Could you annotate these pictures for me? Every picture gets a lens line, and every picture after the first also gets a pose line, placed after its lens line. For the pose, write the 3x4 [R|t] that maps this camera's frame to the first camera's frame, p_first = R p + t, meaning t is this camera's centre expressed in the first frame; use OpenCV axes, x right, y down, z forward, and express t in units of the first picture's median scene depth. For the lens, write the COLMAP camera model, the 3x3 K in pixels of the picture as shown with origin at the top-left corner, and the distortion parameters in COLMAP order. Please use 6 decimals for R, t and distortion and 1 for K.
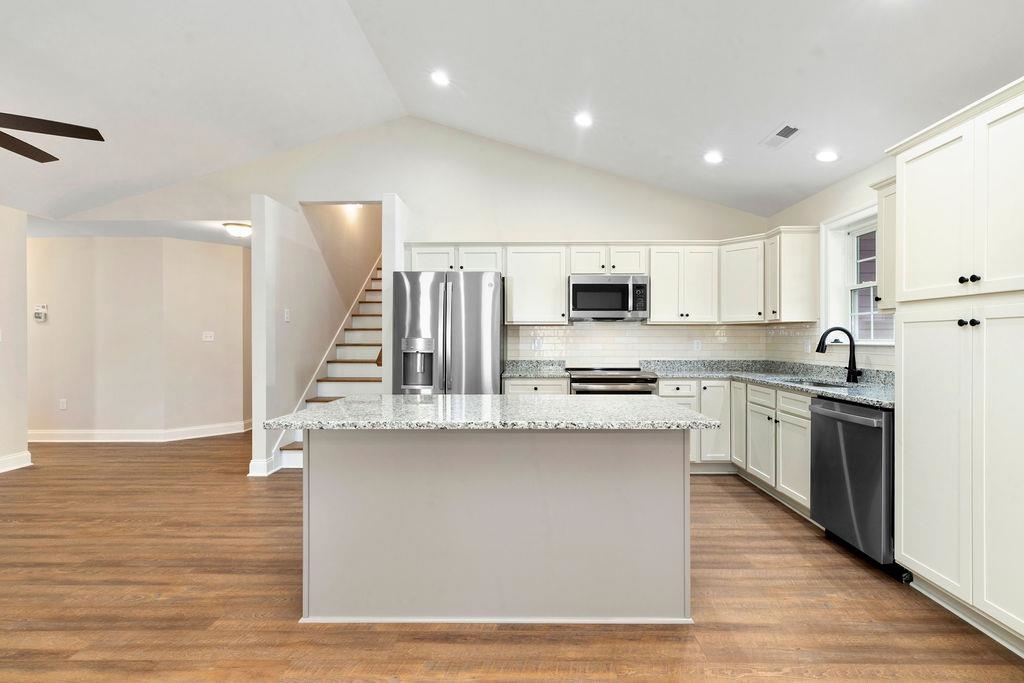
lens RADIAL K [[459.5, 0, 525.2], [0, 459.5, 341.0], [0, 0, 1]] dist [0.004275, -0.000178]
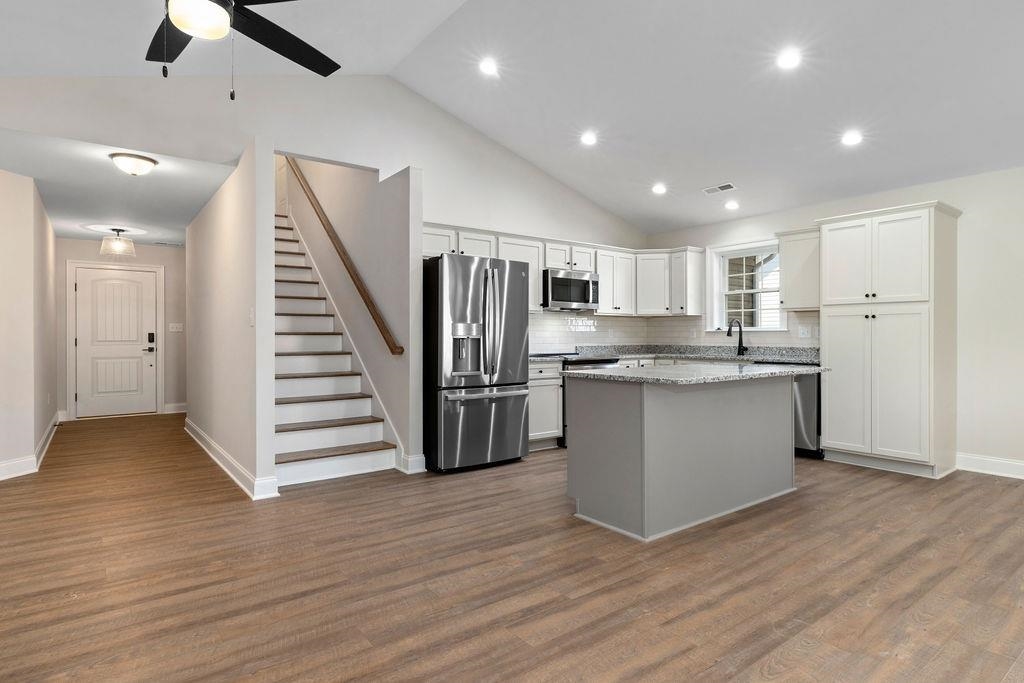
lens RADIAL K [[550.8, 0, 509.3], [0, 550.8, 332.1], [0, 0, 1]] dist [0.002328, -0.004216]
pose [[0.794815, 0.004952, 0.606831, -0.928458], [0.001884, 0.999942, -0.010628, 0.027195], [-0.606849, 0.009591, 0.794760, 0.011813]]
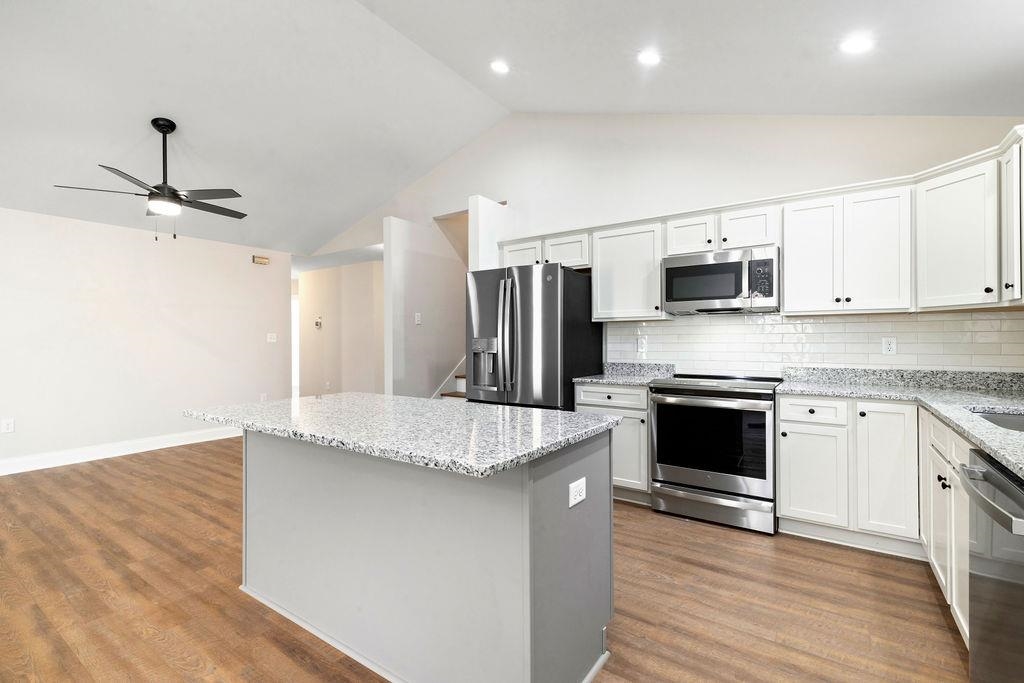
lens RADIAL K [[459.5, 0, 512.9], [0, 459.5, 337.4], [0, 0, 1]] dist [0.004275, -0.000178]
pose [[0.828966, -0.006894, -0.559257, 0.388538], [0.003613, 0.999969, -0.006972, -0.000299], [0.559288, 0.003760, 0.828965, 0.233599]]
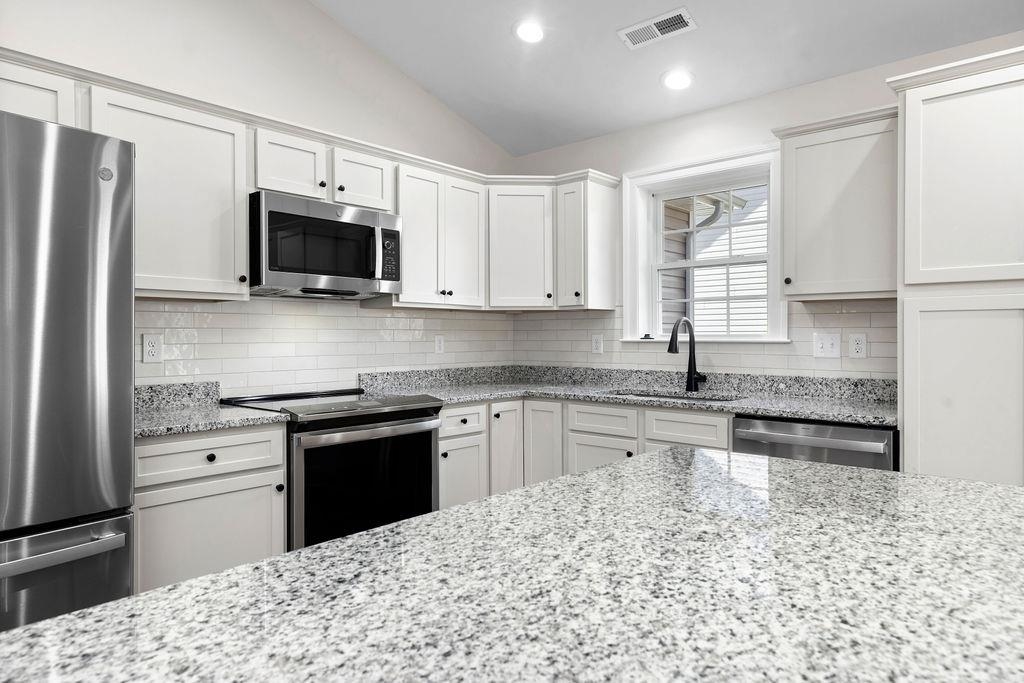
lens RADIAL K [[641.8, 0, 509.5], [0, 641.8, 336.4], [0, 0, 1]] dist [0.025362, -0.001444]
pose [[0.656713, -0.001569, 0.754139, -0.256944], [0.003480, 0.999993, -0.000949, -0.000340], [-0.754133, 0.003248, 0.656714, 0.490491]]
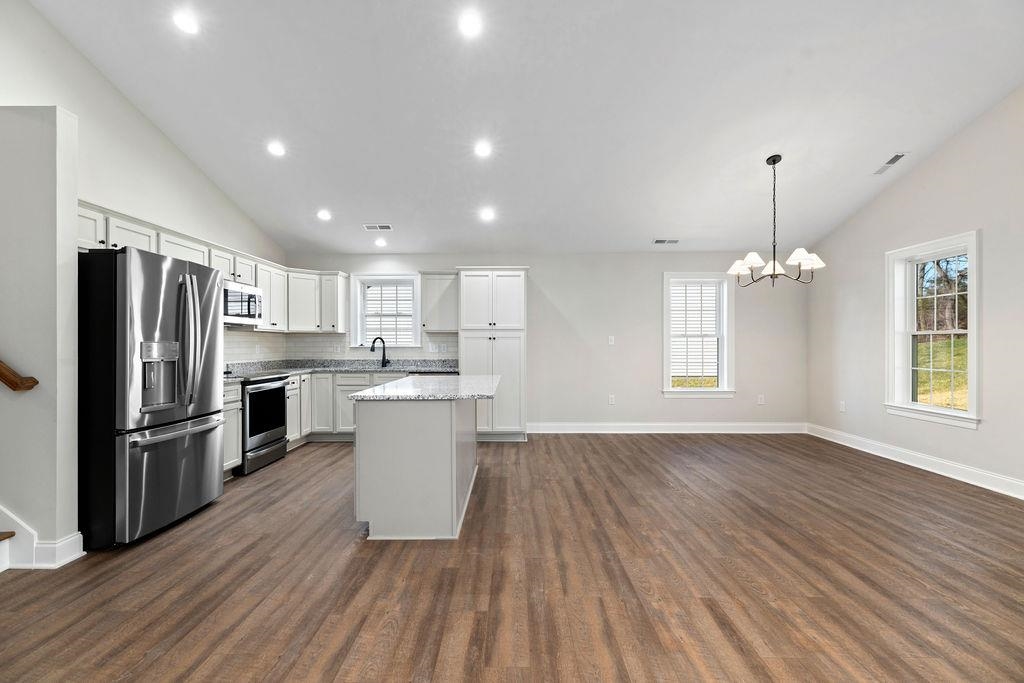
lens RADIAL K [[459.5, 0, 511.9], [0, 459.5, 343.3], [0, 0, 1]] dist [0.004275, -0.000178]
pose [[-0.004738, 0.003156, 0.999984, -1.052568], [0.004586, 0.999985, -0.003134, 0.001074], [-0.999978, 0.004571, -0.004752, 0.453239]]
